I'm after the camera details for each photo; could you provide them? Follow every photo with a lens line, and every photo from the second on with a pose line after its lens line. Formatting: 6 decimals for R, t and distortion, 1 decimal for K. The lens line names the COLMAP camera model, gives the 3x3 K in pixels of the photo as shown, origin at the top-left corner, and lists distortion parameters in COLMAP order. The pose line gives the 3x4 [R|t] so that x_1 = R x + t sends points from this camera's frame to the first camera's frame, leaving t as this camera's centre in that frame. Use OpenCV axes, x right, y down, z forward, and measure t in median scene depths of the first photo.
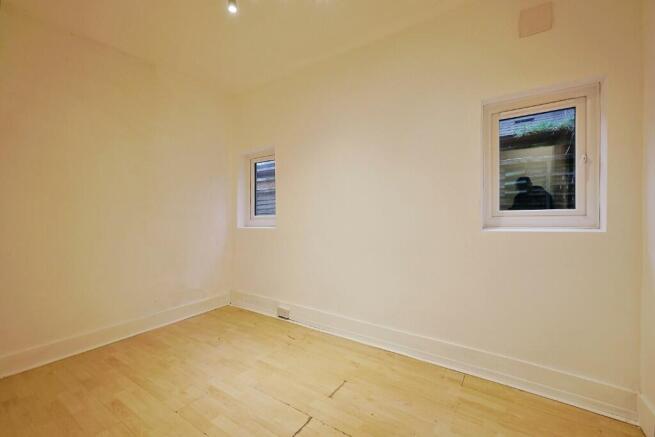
lens RADIAL K [[278.6, 0, 327.5], [0, 278.6, 218.5], [0, 0, 1]] dist [-0.001066, -0.000026]
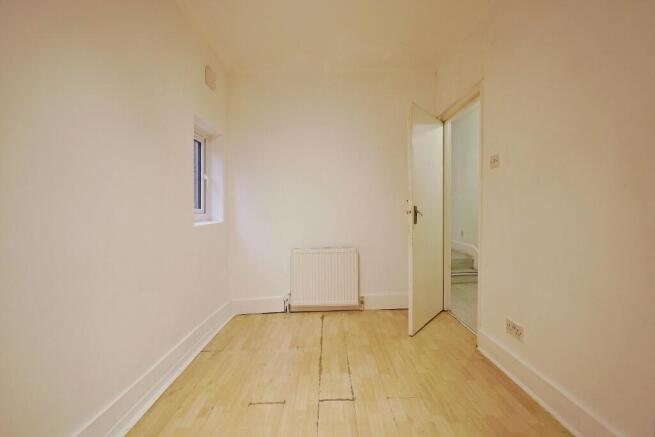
lens RADIAL K [[278.6, 0, 327.5], [0, 278.6, 218.5], [0, 0, 1]] dist [-0.001066, -0.000026]
pose [[-0.589018, 0.001499, 0.808118, -0.789458], [0.005491, 0.999983, 0.002147, 0.014325], [-0.808101, 0.005701, -0.589016, 1.344144]]
